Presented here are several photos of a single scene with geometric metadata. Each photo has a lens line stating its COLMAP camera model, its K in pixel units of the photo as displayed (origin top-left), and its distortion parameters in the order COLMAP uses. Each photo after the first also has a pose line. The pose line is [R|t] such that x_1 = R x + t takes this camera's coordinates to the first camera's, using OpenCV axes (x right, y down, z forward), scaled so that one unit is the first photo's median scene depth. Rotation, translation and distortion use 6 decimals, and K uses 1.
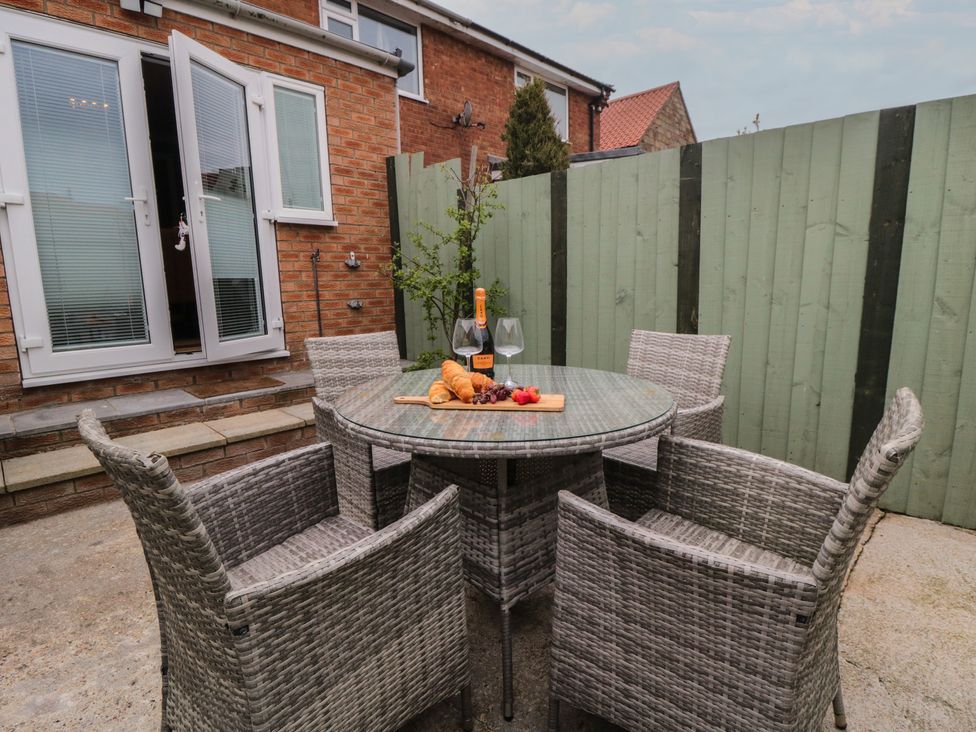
lens RADIAL K [[503.0, 0, 503.3], [0, 503.0, 358.0], [0, 0, 1]] dist [-0.003117, -0.010668]
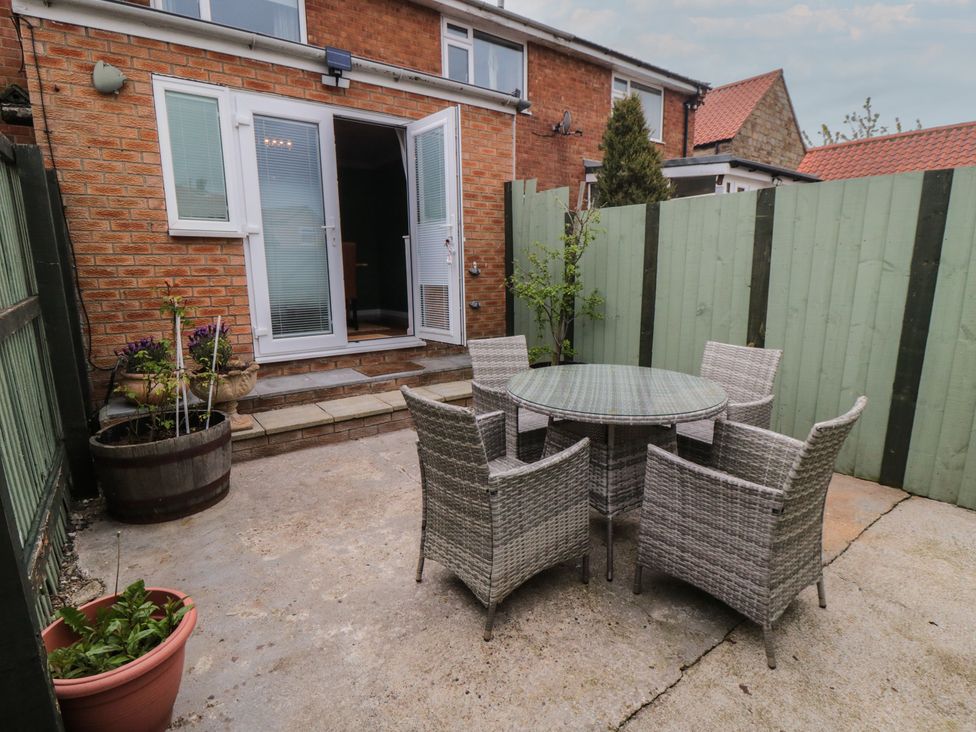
lens RADIAL K [[503.0, 0, 504.2], [0, 503.0, 360.3], [0, 0, 1]] dist [-0.003117, -0.010668]
pose [[0.987279, 0.041756, -0.153418, -0.056274], [-0.036565, 0.998664, 0.036503, -0.032701], [0.154737, -0.030429, 0.987487, -0.351231]]
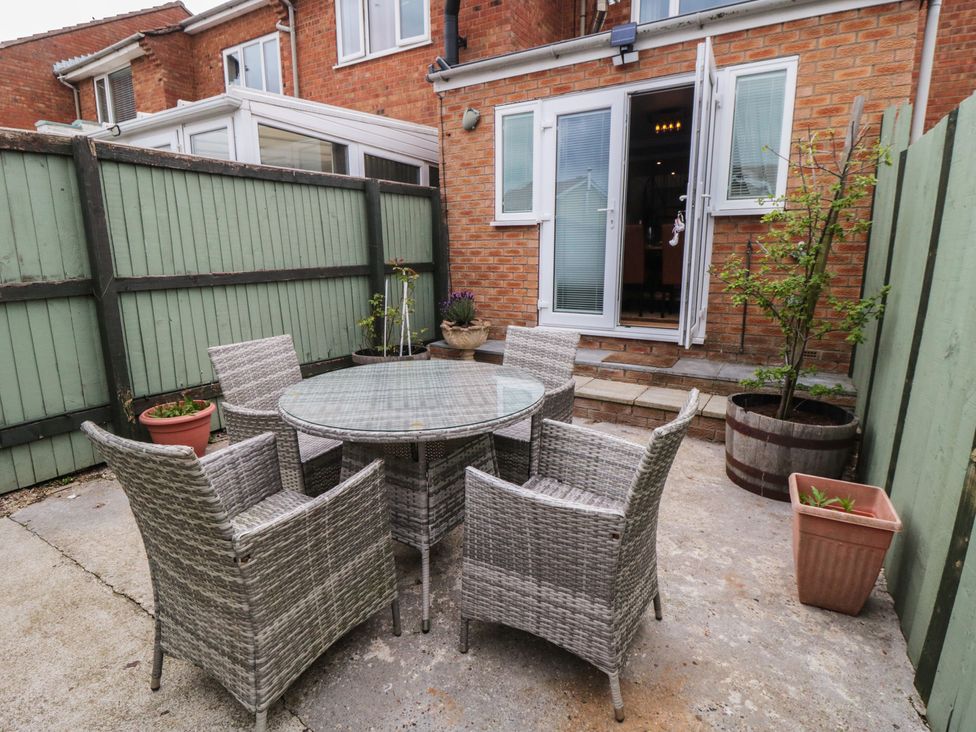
lens RADIAL K [[503.0, 0, 490.6], [0, 503.0, 361.5], [0, 0, 1]] dist [-0.003117, -0.010668]
pose [[0.226853, 0.223478, -0.947943, 0.763545], [-0.148615, 0.969863, 0.193080, -0.169958], [0.962523, 0.097078, 0.253229, 0.494881]]
